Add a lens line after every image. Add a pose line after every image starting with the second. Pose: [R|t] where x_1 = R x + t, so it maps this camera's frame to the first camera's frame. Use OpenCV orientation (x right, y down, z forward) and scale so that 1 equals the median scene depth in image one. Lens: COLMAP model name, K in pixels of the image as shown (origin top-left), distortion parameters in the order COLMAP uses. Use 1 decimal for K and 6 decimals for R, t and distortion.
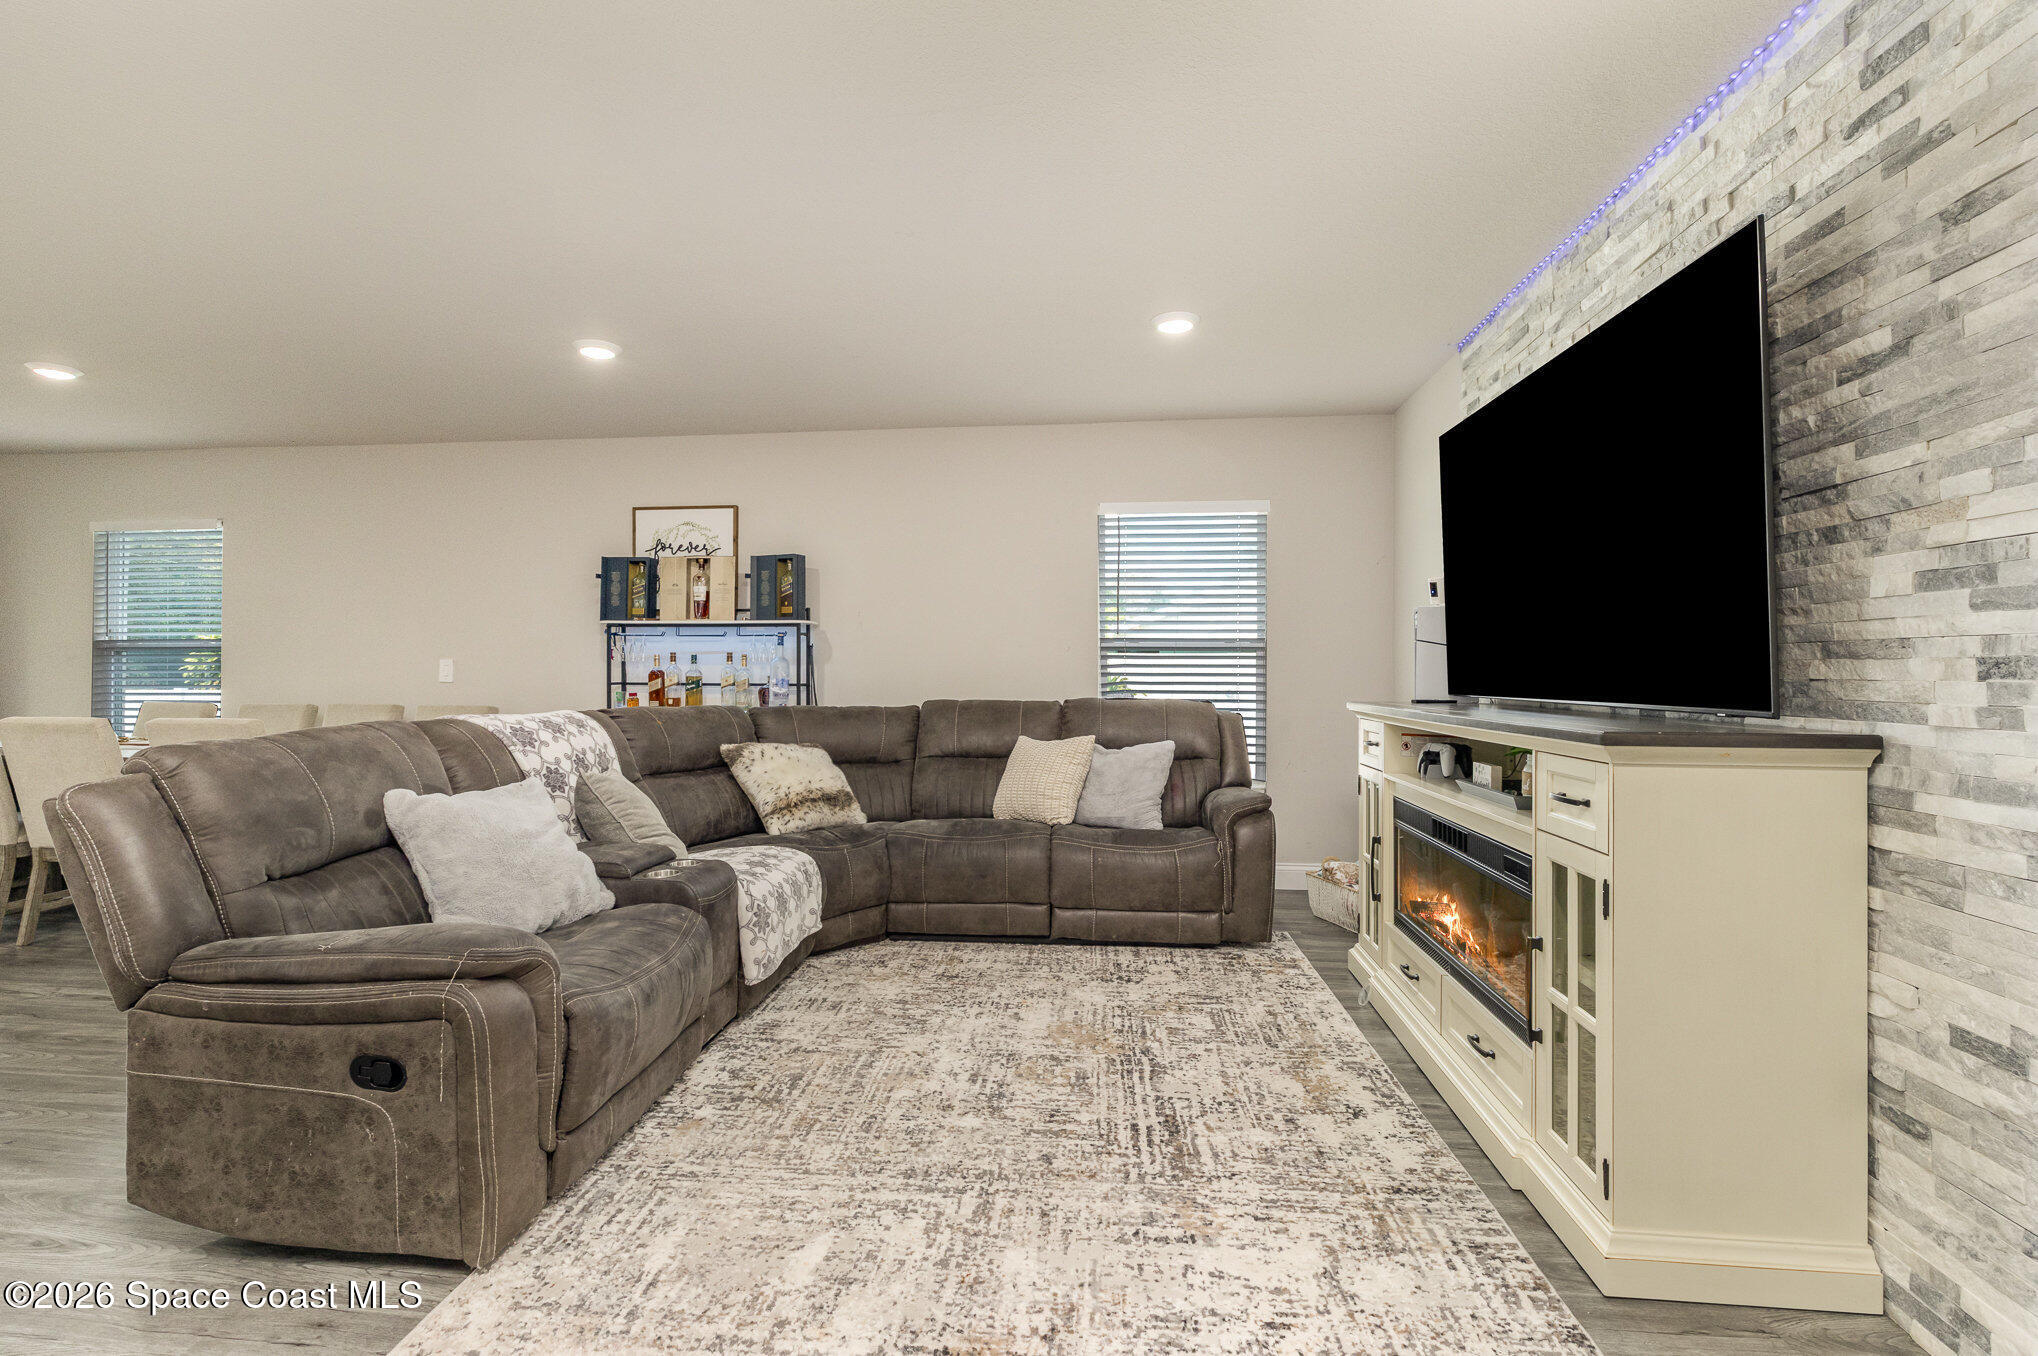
lens RADIAL K [[926.7, 0, 1023.7], [0, 926.7, 663.2], [0, 0, 1]] dist [-0.001045, 0.000336]
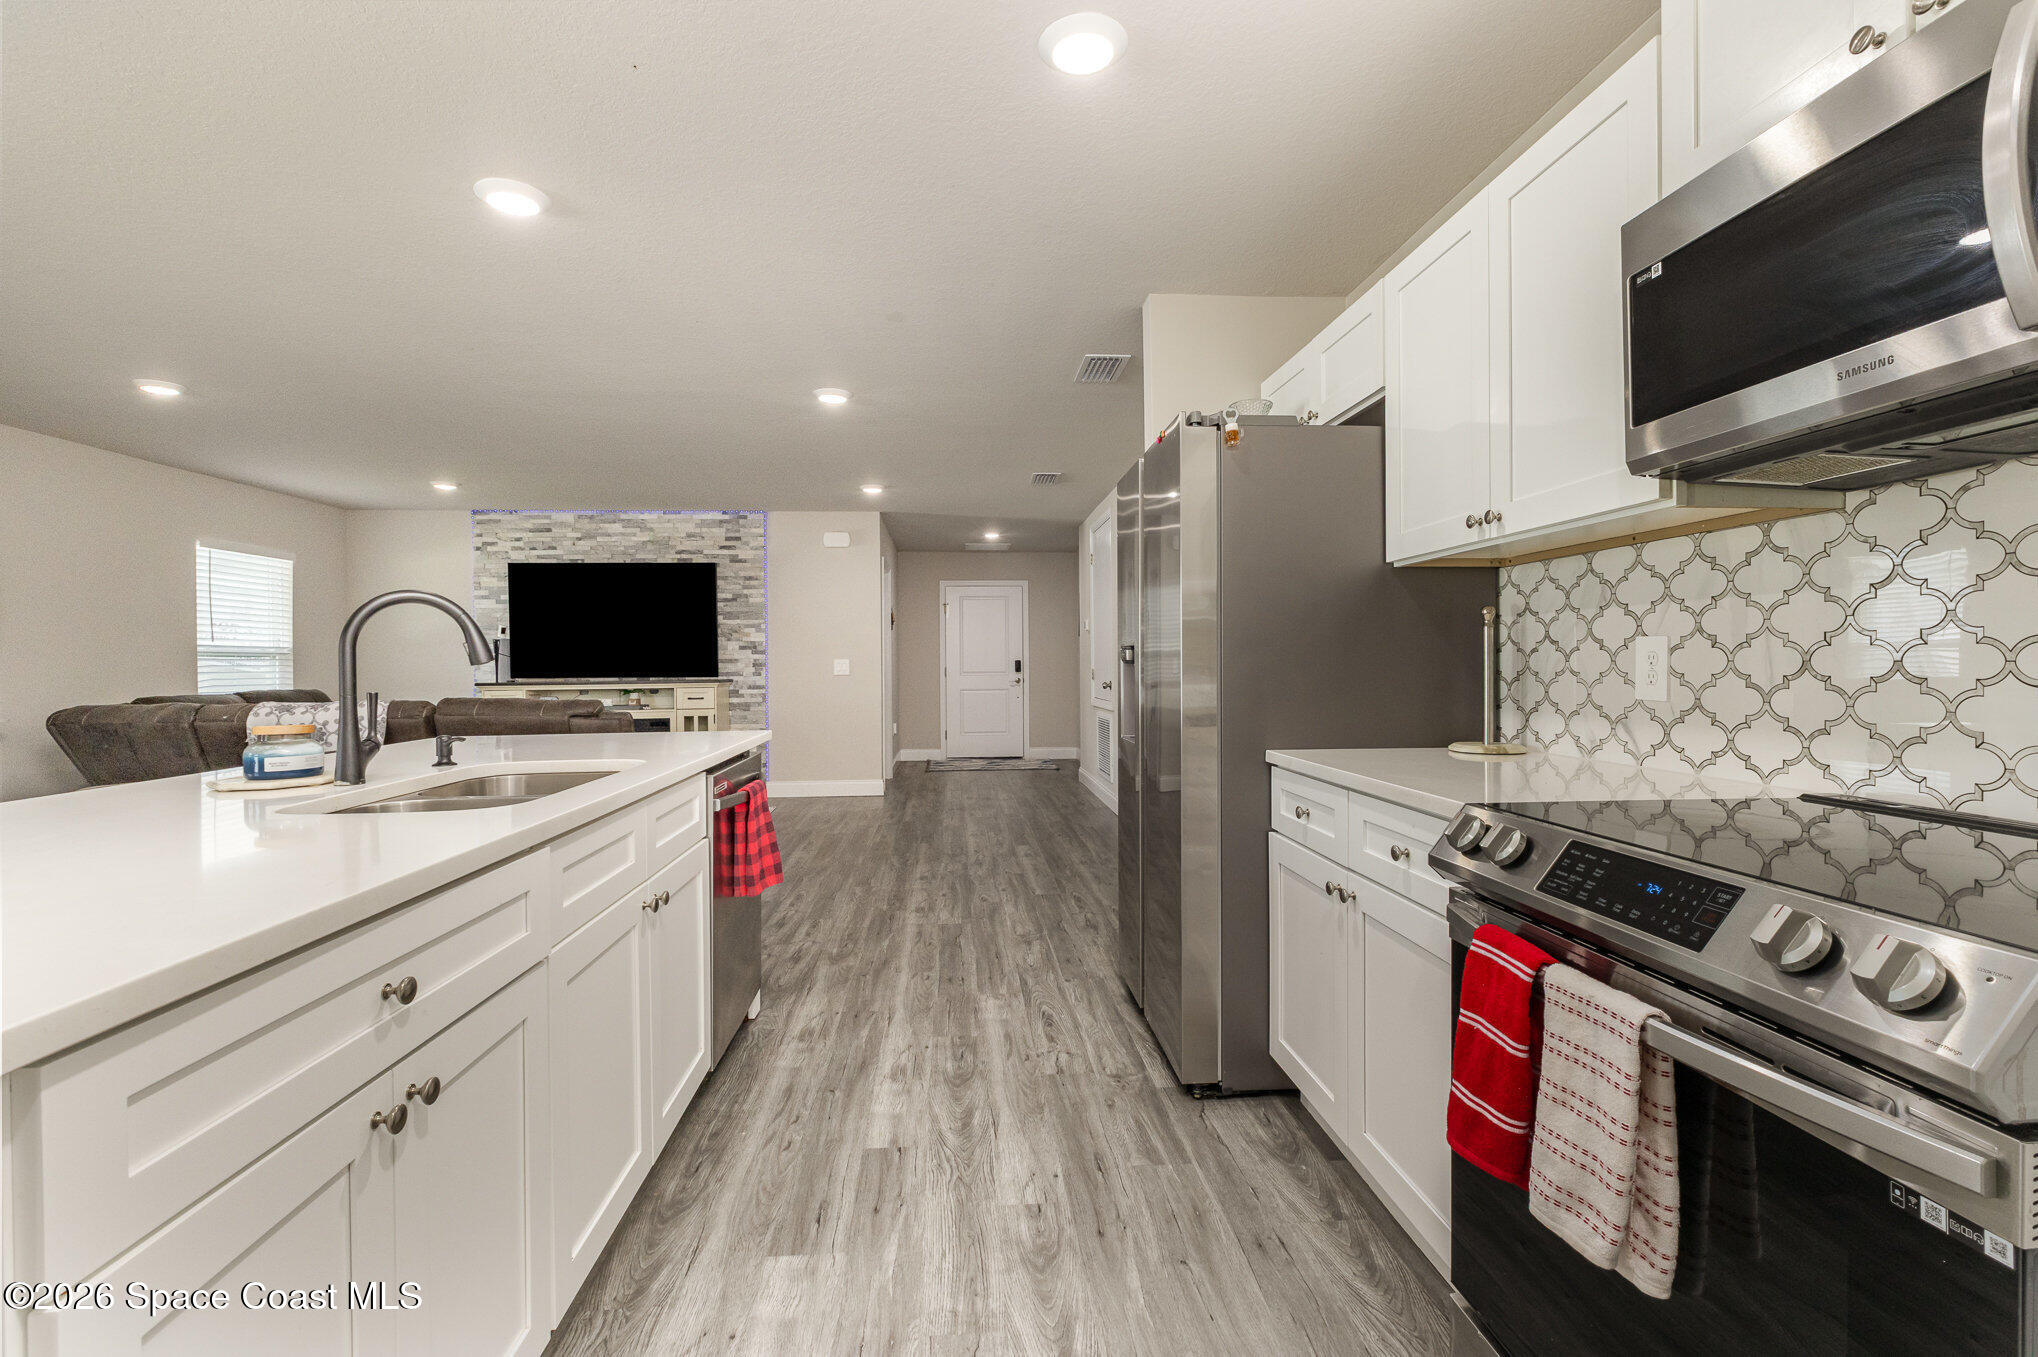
lens RADIAL K [[910.5, 0, 1018.7], [0, 910.5, 669.7], [0, 0, 1]] dist [-0.004811, 0.000795]
pose [[-0.187130, -0.007554, 0.982306, -2.303311], [0.001437, 0.999967, 0.007964, -0.003391], [-0.982334, 0.002902, -0.187113, 0.242533]]
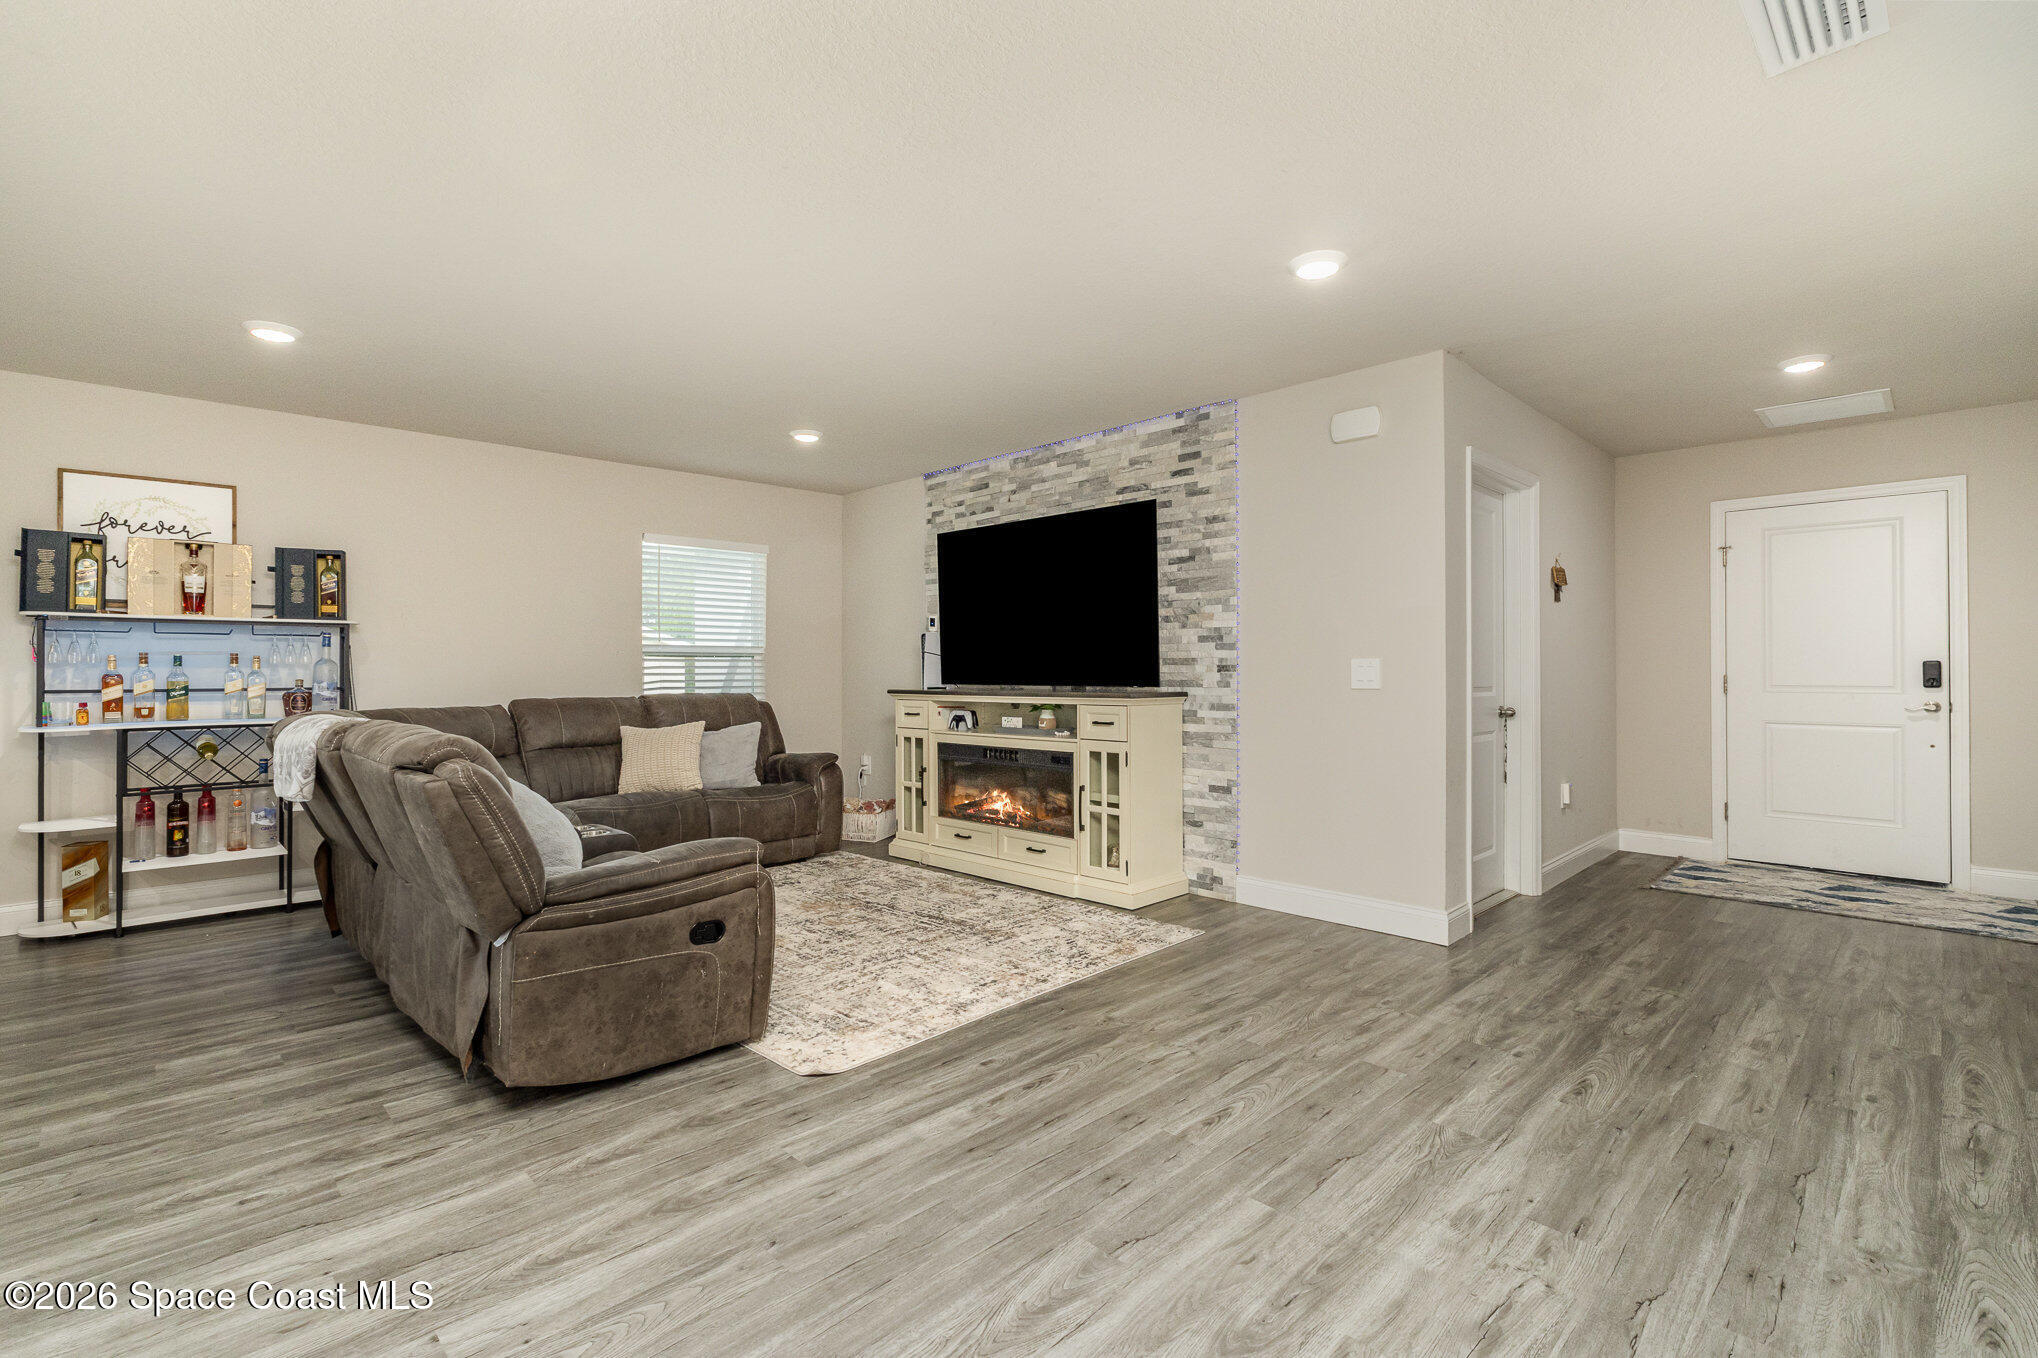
lens RADIAL K [[915.3, 0, 1011.3], [0, 915.3, 663.2], [0, 0, 1]] dist [-0.003170, -0.000247]
pose [[0.633638, 0.001318, 0.773628, -0.926272], [-0.001292, 0.999999, -0.000646, -0.004608], [-0.773628, -0.000590, 0.633639, -0.215247]]
